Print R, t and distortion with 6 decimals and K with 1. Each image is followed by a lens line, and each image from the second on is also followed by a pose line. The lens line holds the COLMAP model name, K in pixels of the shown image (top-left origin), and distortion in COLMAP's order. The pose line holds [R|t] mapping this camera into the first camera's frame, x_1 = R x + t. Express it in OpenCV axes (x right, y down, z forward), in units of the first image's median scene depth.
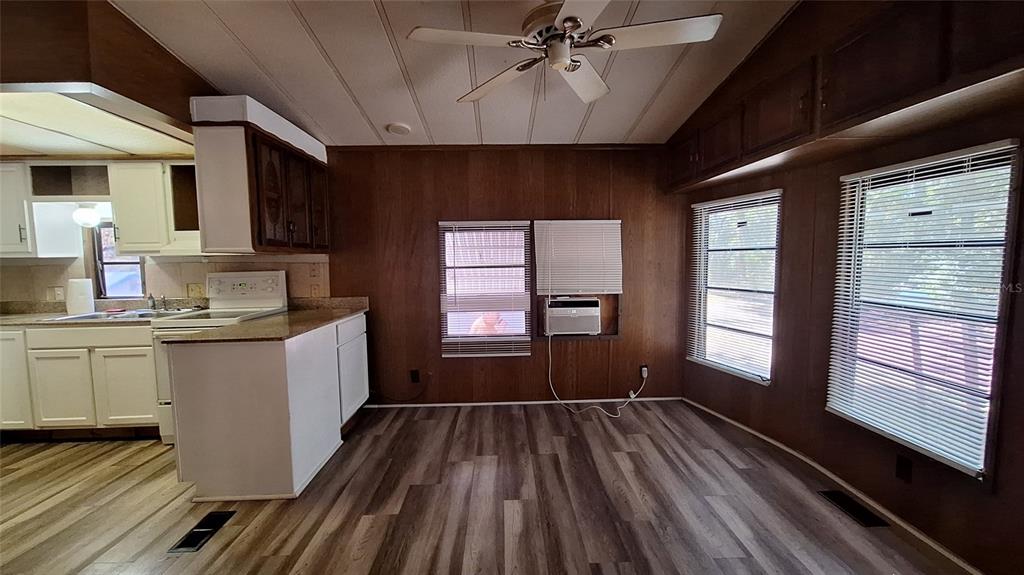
lens RADIAL K [[408.3, 0, 514.0], [0, 408.3, 288.2], [0, 0, 1]] dist [-0.003501, 0.000867]
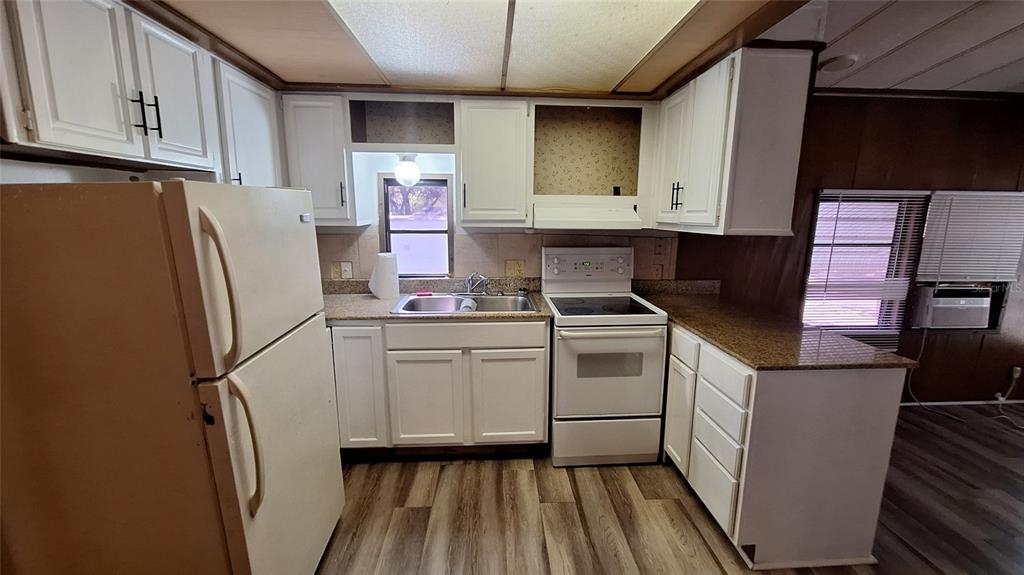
lens RADIAL K [[408.3, 0, 514.2], [0, 408.3, 286.5], [0, 0, 1]] dist [-0.003501, 0.000867]
pose [[0.999507, 0.018133, 0.025616, -0.900233], [-0.020888, 0.993520, 0.111722, -0.055209], [-0.023424, -0.112202, 0.993409, 0.224249]]
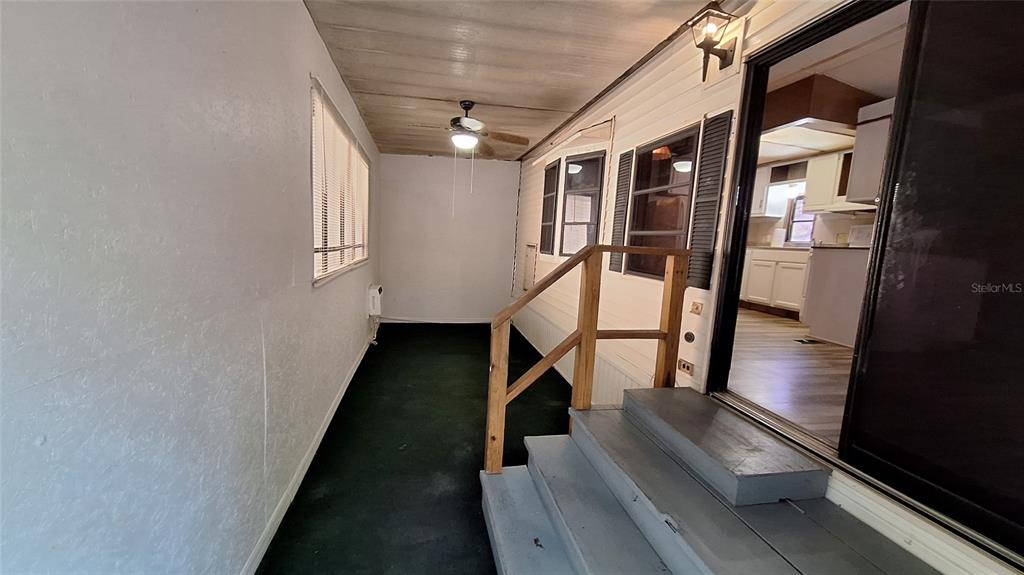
lens RADIAL K [[408.3, 0, 509.4], [0, 408.3, 290.2], [0, 0, 1]] dist [-0.003501, 0.000867]
pose [[0.170057, 0.147701, -0.974302, 0.535261], [-0.143447, 0.981883, 0.123813, 0.201835], [0.974938, 0.118705, 0.188164, -0.480668]]
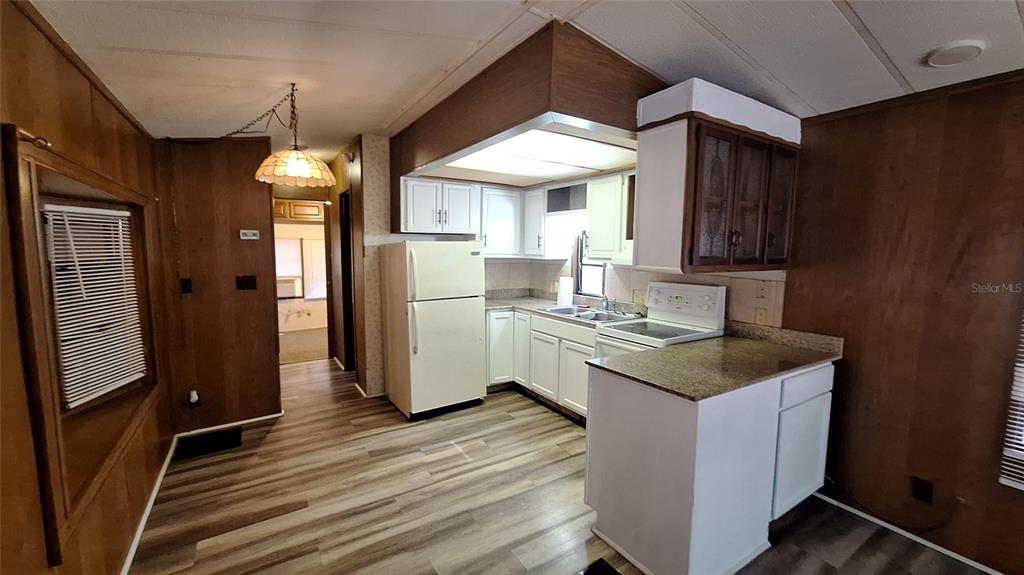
lens RADIAL K [[408.3, 0, 510.5], [0, 408.3, 287.2], [0, 0, 1]] dist [-0.003501, 0.000867]
pose [[0.508861, 0.103655, -0.854586, -0.088428], [-0.082726, 0.994018, 0.071307, -0.071845], [0.856865, 0.034411, 0.514391, 0.227672]]
